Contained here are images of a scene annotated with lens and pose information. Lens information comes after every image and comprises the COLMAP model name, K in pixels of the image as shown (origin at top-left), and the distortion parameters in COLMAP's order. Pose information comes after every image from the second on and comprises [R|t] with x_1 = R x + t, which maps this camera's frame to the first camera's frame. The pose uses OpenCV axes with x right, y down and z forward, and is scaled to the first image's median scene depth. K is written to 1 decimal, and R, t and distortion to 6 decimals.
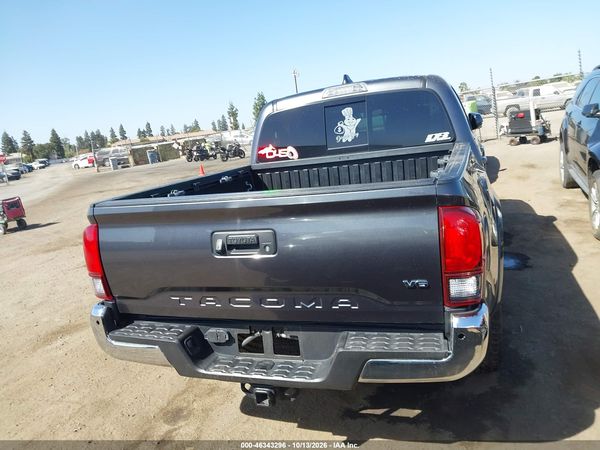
lens RADIAL K [[470.8, 0, 263.6], [0, 470.8, 227.8], [0, 0, 1]] dist [0.008891, -0.005011]
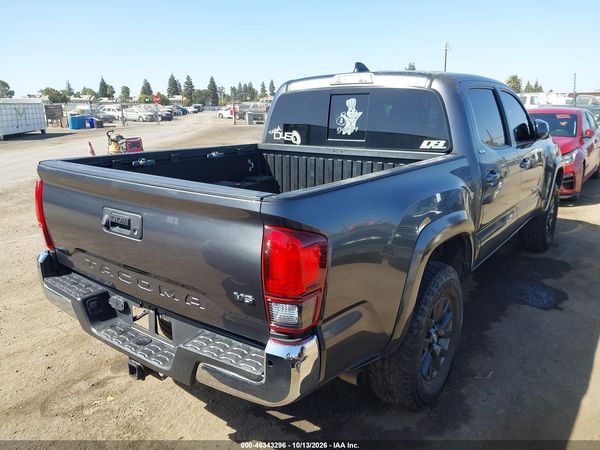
lens RADIAL K [[470.8, 0, 278.2], [0, 470.8, 224.0], [0, 0, 1]] dist [0.008891, -0.005011]
pose [[0.952209, 0.189877, -0.239259, 0.296953], [-0.174148, 0.981005, 0.085455, -0.062536], [0.250940, -0.039705, 0.967188, 0.049018]]
